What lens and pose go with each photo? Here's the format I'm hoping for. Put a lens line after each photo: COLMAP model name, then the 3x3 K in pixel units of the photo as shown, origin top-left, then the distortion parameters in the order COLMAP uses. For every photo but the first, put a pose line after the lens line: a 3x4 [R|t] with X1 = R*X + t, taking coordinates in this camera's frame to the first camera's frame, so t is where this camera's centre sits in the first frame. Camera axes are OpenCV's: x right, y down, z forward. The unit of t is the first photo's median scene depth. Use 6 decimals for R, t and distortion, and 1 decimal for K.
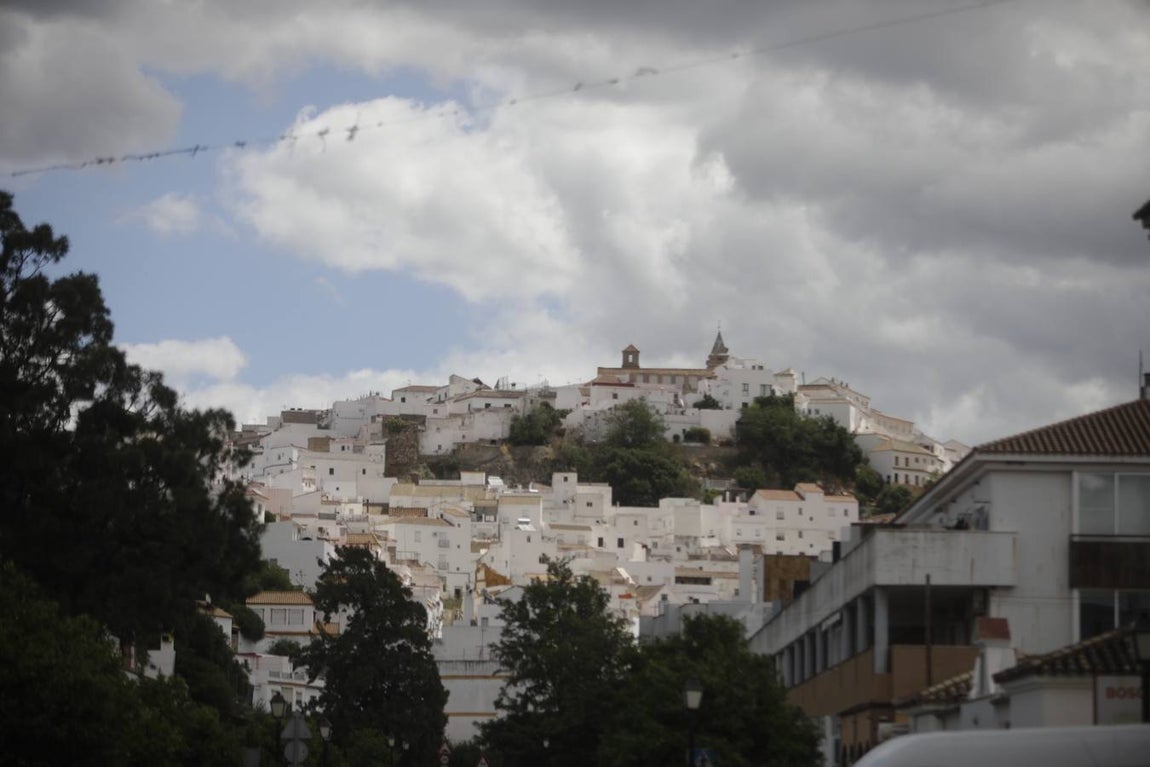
lens RADIAL K [[1038.7, 0, 580.3], [0, 1038.7, 360.4], [0, 0, 1]] dist [-0.031051, 0.160006]
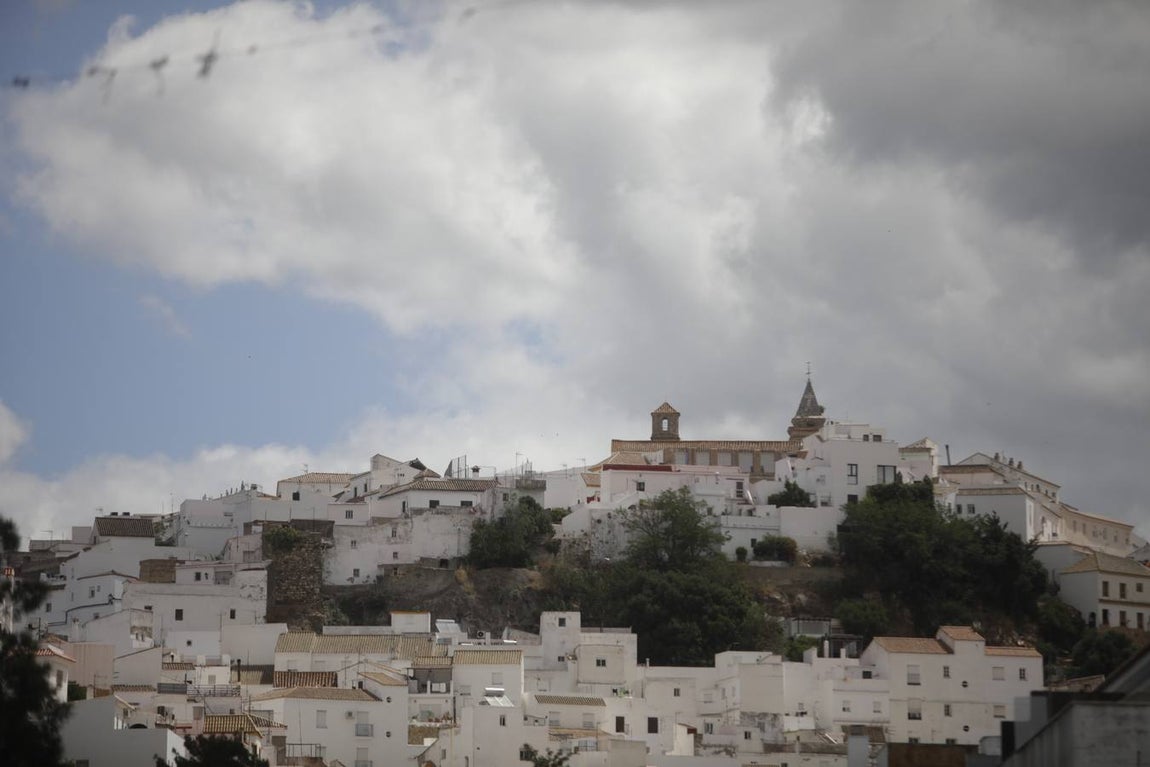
lens RADIAL K [[1038.7, 0, 580.3], [0, 1038.7, 360.4], [0, 0, 1]] dist [-0.031051, 0.160006]
pose [[0.999304, -0.011239, -0.035560, 0.020494], [0.009666, 0.998981, -0.044077, -0.013528], [0.036019, 0.043703, 0.998395, 0.379523]]
